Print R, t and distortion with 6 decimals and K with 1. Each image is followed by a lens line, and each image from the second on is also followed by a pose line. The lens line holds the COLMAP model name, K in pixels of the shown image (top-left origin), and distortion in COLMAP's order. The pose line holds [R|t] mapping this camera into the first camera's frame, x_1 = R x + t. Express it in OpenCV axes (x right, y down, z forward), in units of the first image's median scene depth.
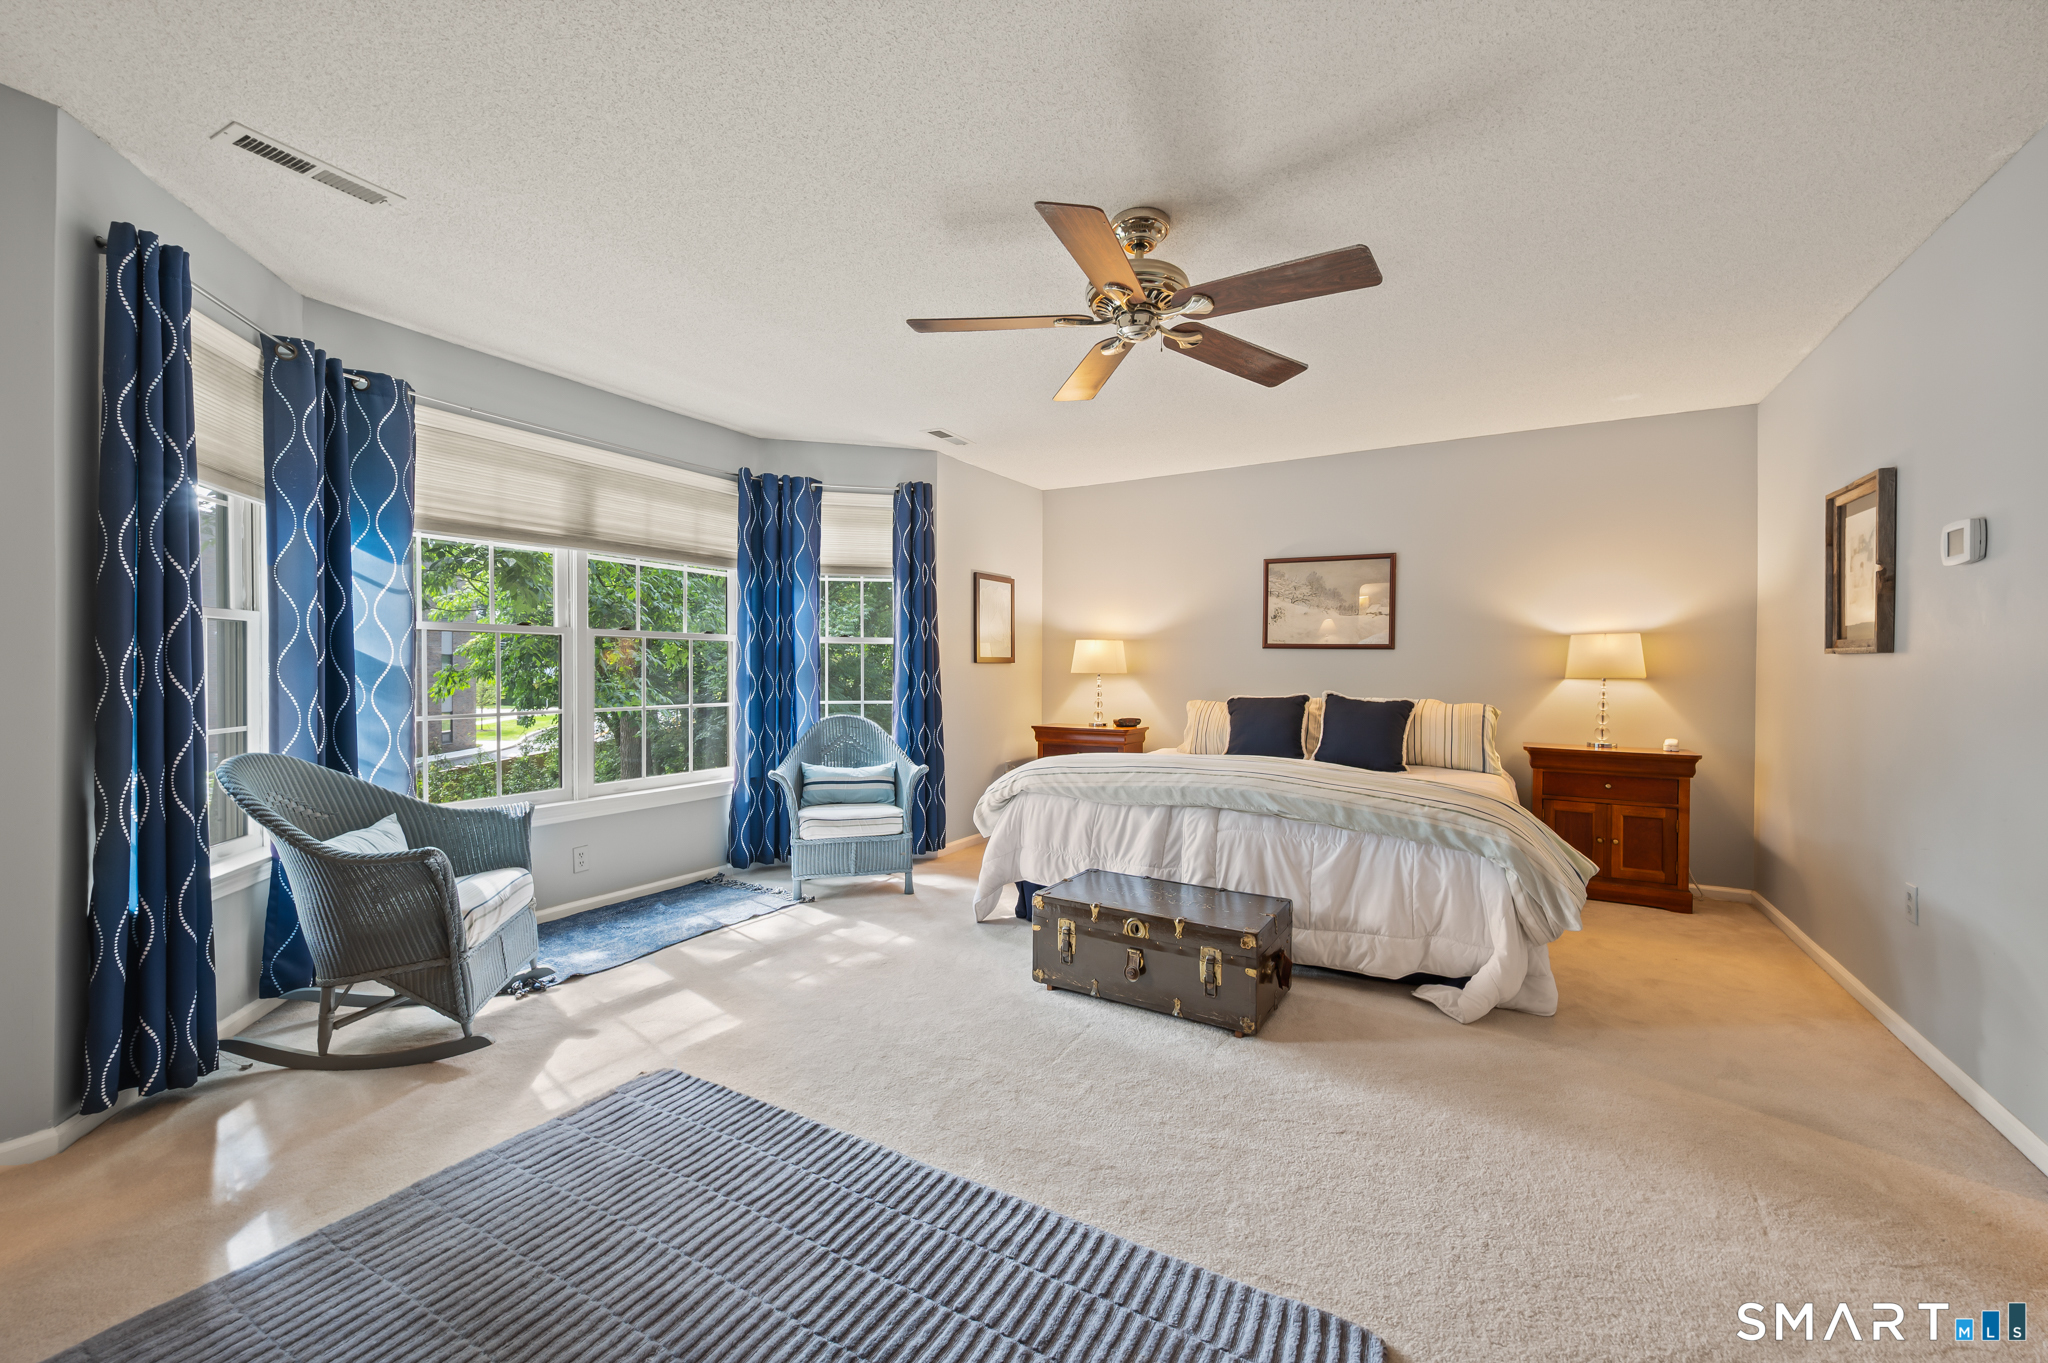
lens RADIAL K [[803.1, 0, 1040.0], [0, 803.1, 681.9], [0, 0, 1]] dist [0.001152, 0.000121]
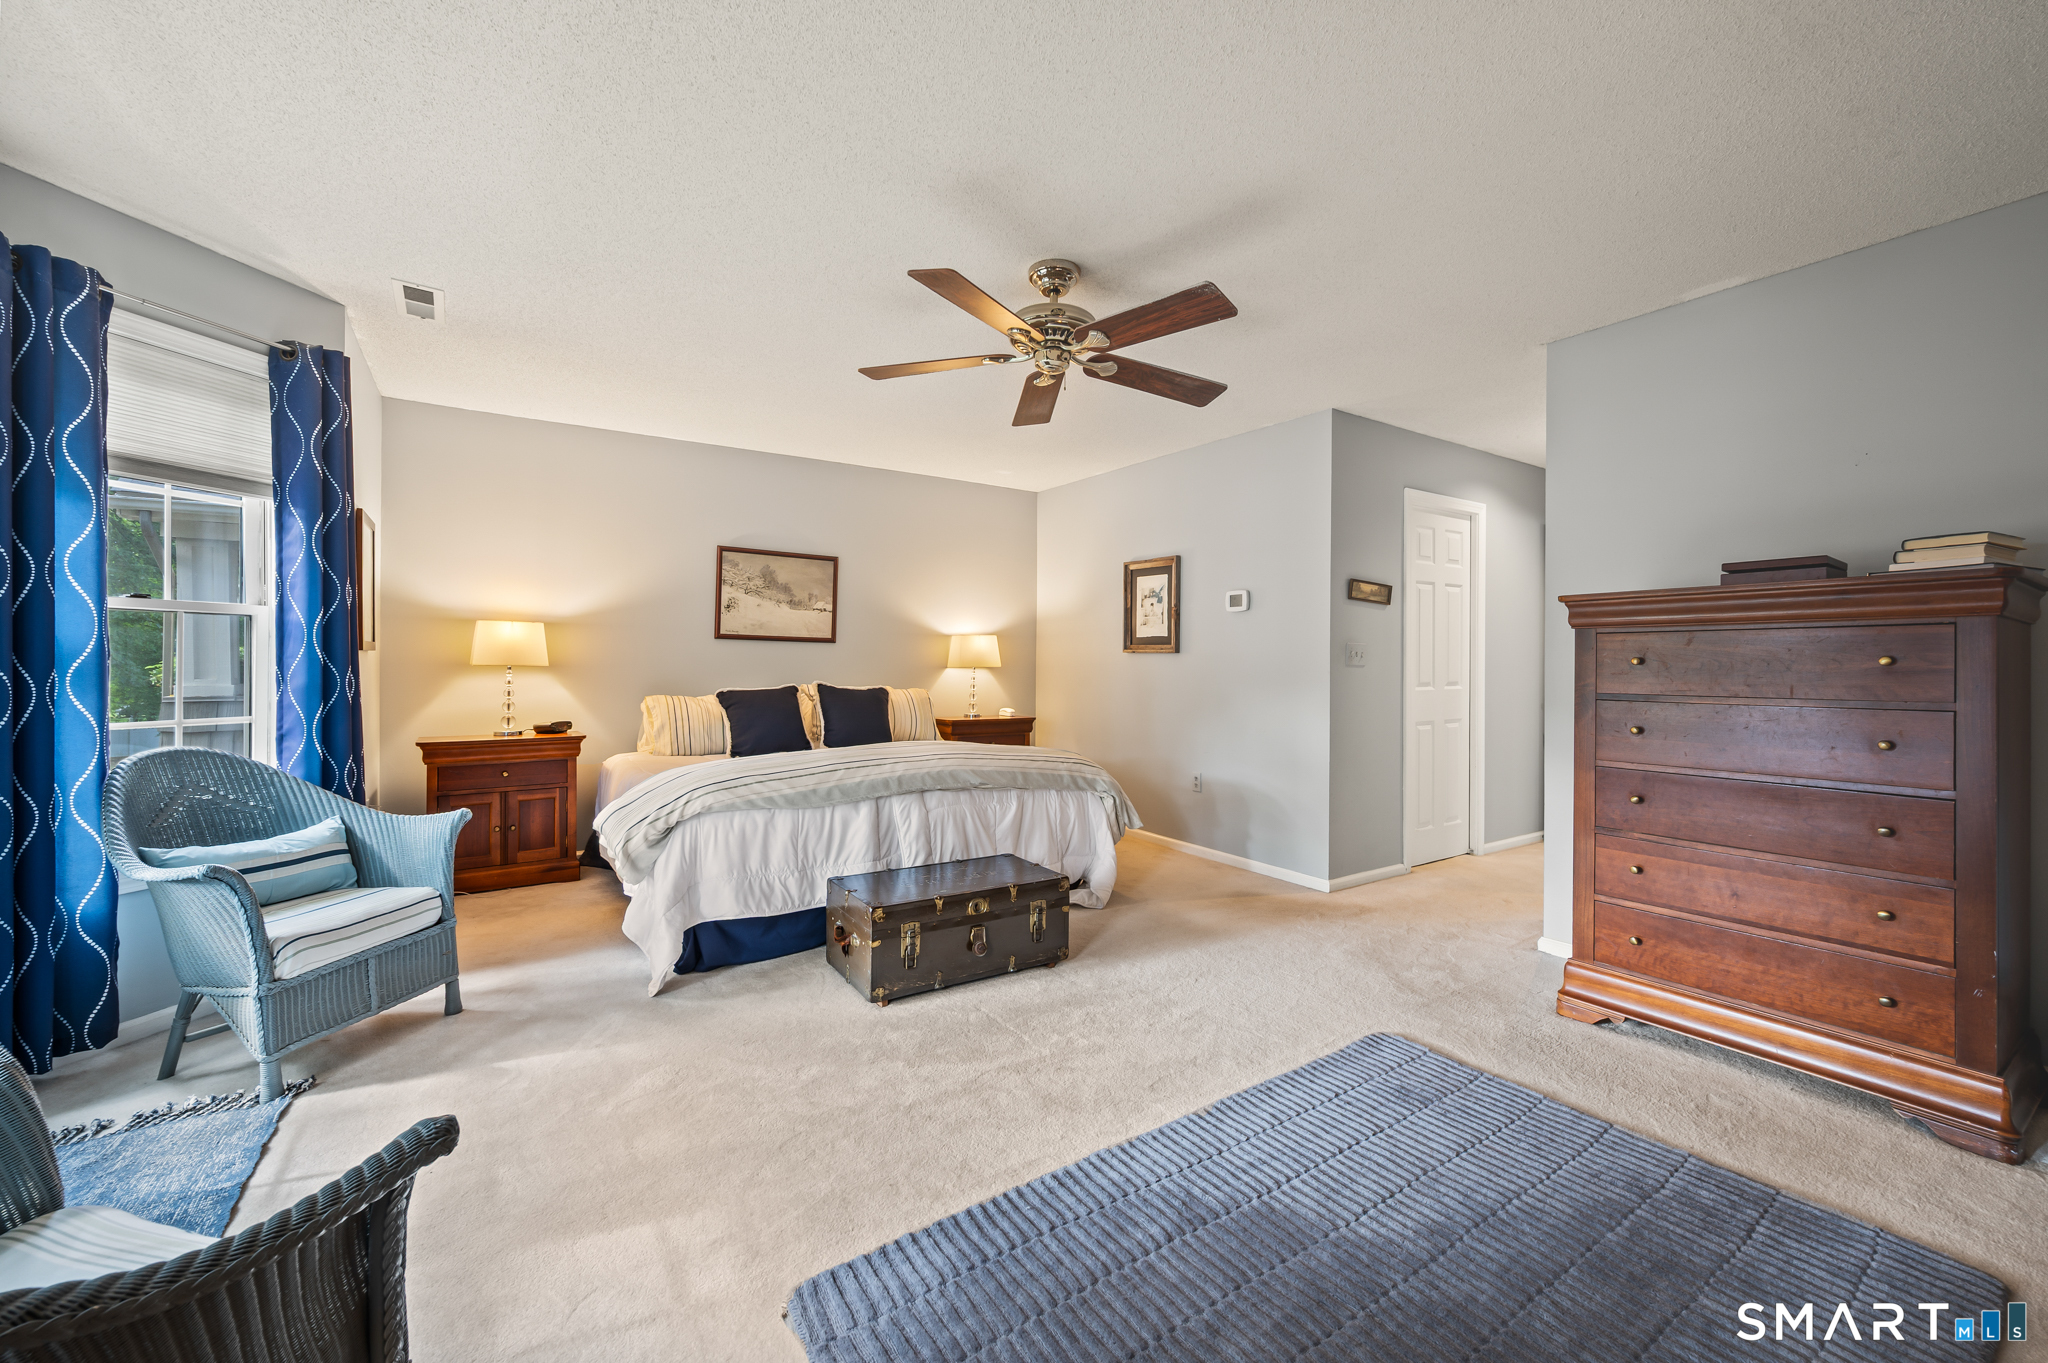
lens RADIAL K [[803.1, 0, 1039.5], [0, 803.1, 668.0], [0, 0, 1]] dist [0.001152, 0.000121]
pose [[0.447304, -0.007968, 0.894346, -0.654125], [0.011595, 0.999928, 0.003110, -0.008822], [-0.894307, 0.008978, 0.447364, 0.369891]]
